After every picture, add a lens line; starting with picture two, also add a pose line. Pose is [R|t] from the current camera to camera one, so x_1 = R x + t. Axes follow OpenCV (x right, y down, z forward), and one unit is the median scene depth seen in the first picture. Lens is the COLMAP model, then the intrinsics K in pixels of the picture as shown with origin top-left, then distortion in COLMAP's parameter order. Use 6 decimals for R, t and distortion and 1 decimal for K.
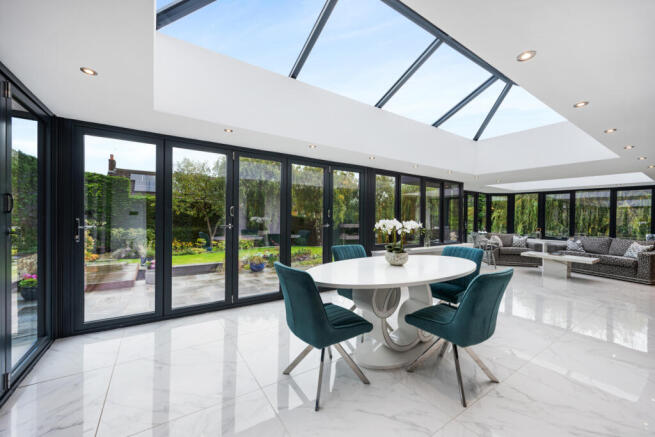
lens RADIAL K [[254.5, 0, 327.2], [0, 254.5, 227.9], [0, 0, 1]] dist [-0.000283, 0.000013]
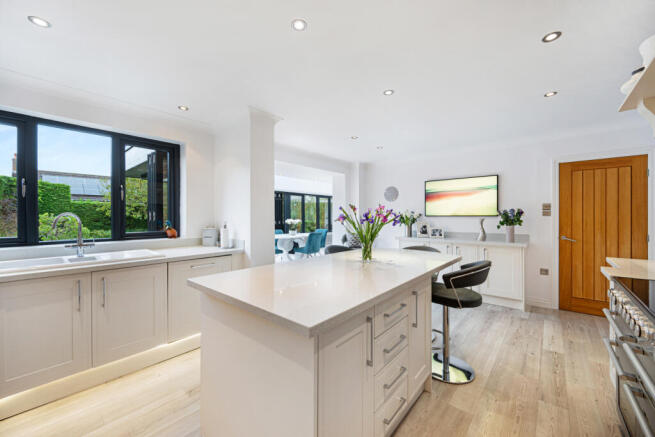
lens RADIAL K [[259.1, 0, 324.8], [0, 259.1, 217.9], [0, 0, 1]] dist [0.000062, -0.000063]
pose [[0.966101, -0.018025, 0.257535, -0.055619], [0.027466, 0.999074, -0.033108, 0.028080], [-0.256700, 0.039059, 0.965702, -0.834249]]
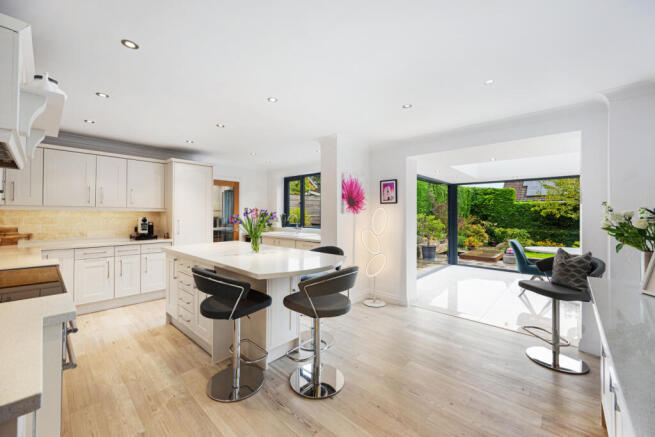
lens RADIAL K [[260.8, 0, 323.6], [0, 260.8, 213.2], [0, 0, 1]] dist [-0.000590, -0.000245]
pose [[0.224875, -0.020221, -0.974178, 0.618100], [-0.044263, 0.998541, -0.030944, 0.016053], [0.973382, 0.050078, 0.223651, -0.461193]]
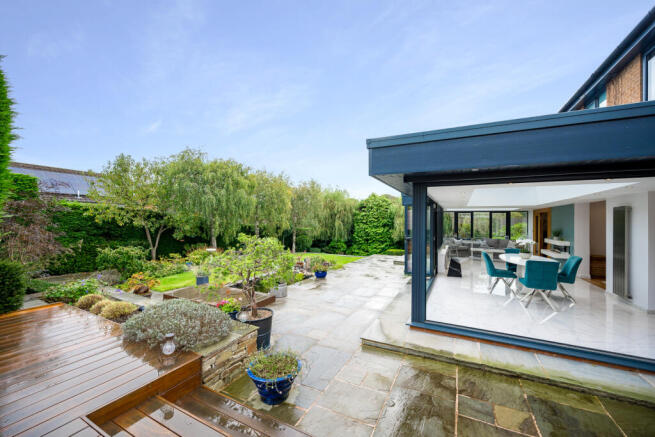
lens RADIAL K [[259.1, 0, 324.8], [0, 259.1, 217.9], [0, 0, 1]] dist [0.000062, -0.000063]
pose [[0.878131, 0.000525, 0.478421, -1.033131], [0.022559, 0.998842, -0.042503, -0.069010], [-0.477889, 0.048116, 0.877102, -0.080717]]
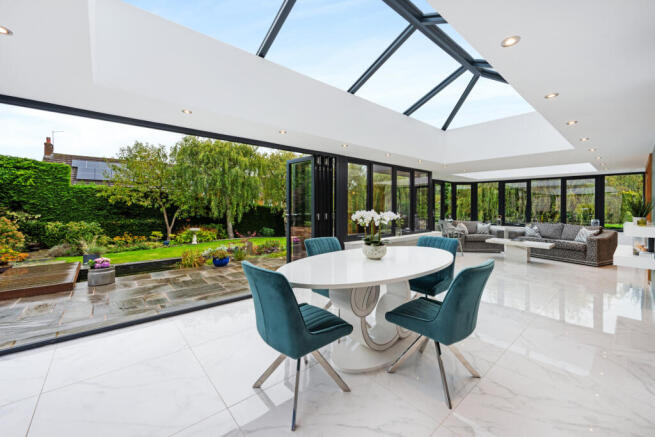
lens RADIAL K [[260.8, 0, 323.6], [0, 260.8, 213.2], [0, 0, 1]] dist [-0.000590, -0.000245]
pose [[0.993988, -0.012315, 0.108790, -0.006733], [0.013963, 0.999799, -0.014402, -0.004313], [-0.108591, 0.015835, 0.993960, 0.020397]]
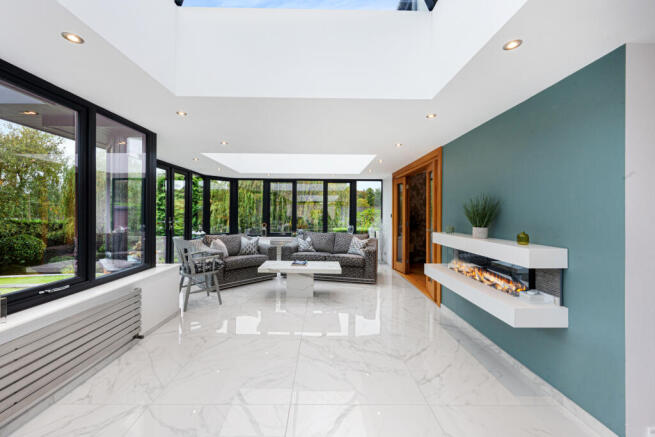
lens RADIAL K [[260.8, 0, 323.6], [0, 260.8, 213.2], [0, 0, 1]] dist [-0.000590, -0.000245]
pose [[0.550175, -0.007600, 0.835015, 0.373563], [0.037338, 0.999182, -0.015507, -0.019455], [-0.834214, 0.039710, 0.550009, 0.592827]]
